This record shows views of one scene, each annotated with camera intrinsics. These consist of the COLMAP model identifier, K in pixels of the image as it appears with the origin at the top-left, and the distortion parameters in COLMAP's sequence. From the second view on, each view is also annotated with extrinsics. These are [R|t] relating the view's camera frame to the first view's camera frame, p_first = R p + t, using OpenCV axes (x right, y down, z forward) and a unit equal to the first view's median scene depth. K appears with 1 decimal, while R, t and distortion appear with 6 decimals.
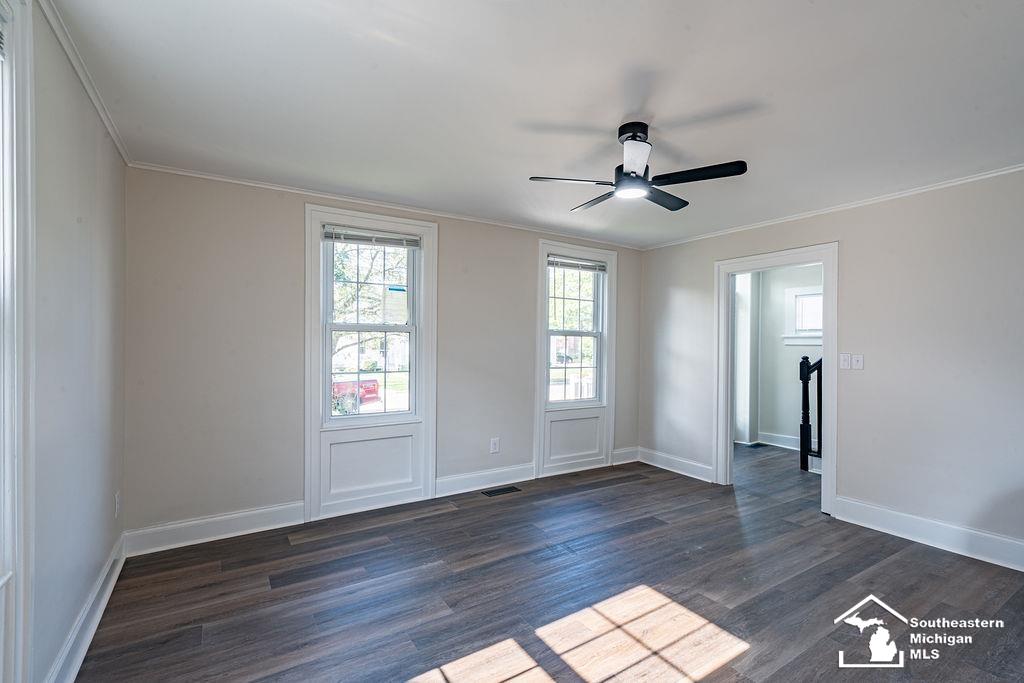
lens RADIAL K [[470.2, 0, 511.0], [0, 470.2, 342.8], [0, 0, 1]] dist [-0.000203, 0.000675]
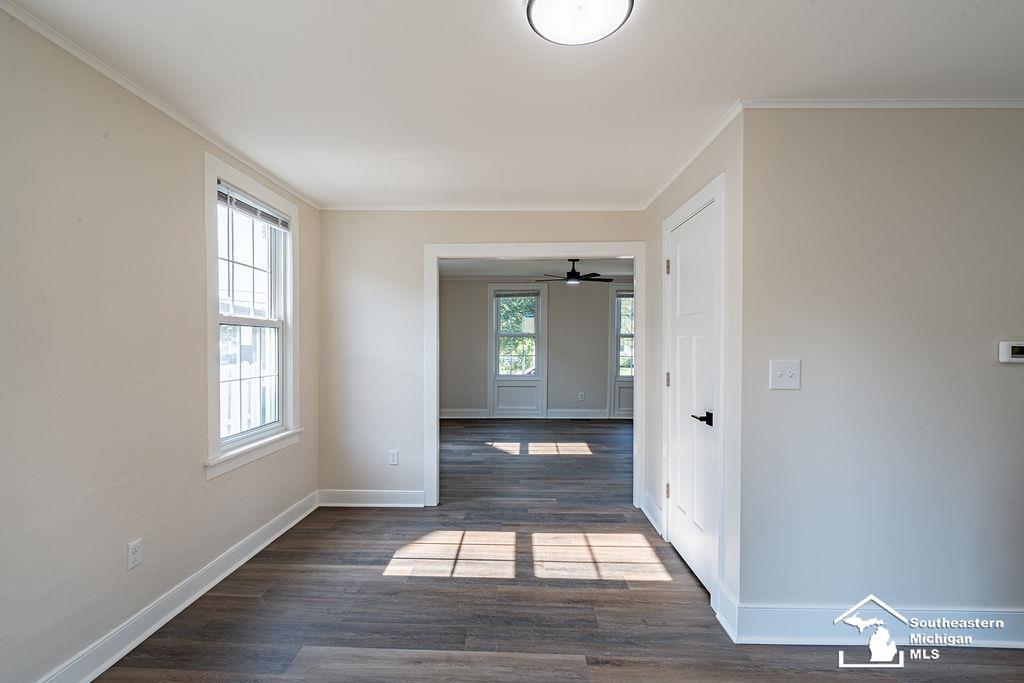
lens RADIAL K [[470.2, 0, 510.3], [0, 470.2, 339.9], [0, 0, 1]] dist [-0.000203, 0.000675]
pose [[0.826679, -0.004381, -0.562657, 0.865553], [0.006097, 0.999981, 0.001172, -0.012907], [0.562641, -0.004400, 0.826690, -0.777997]]
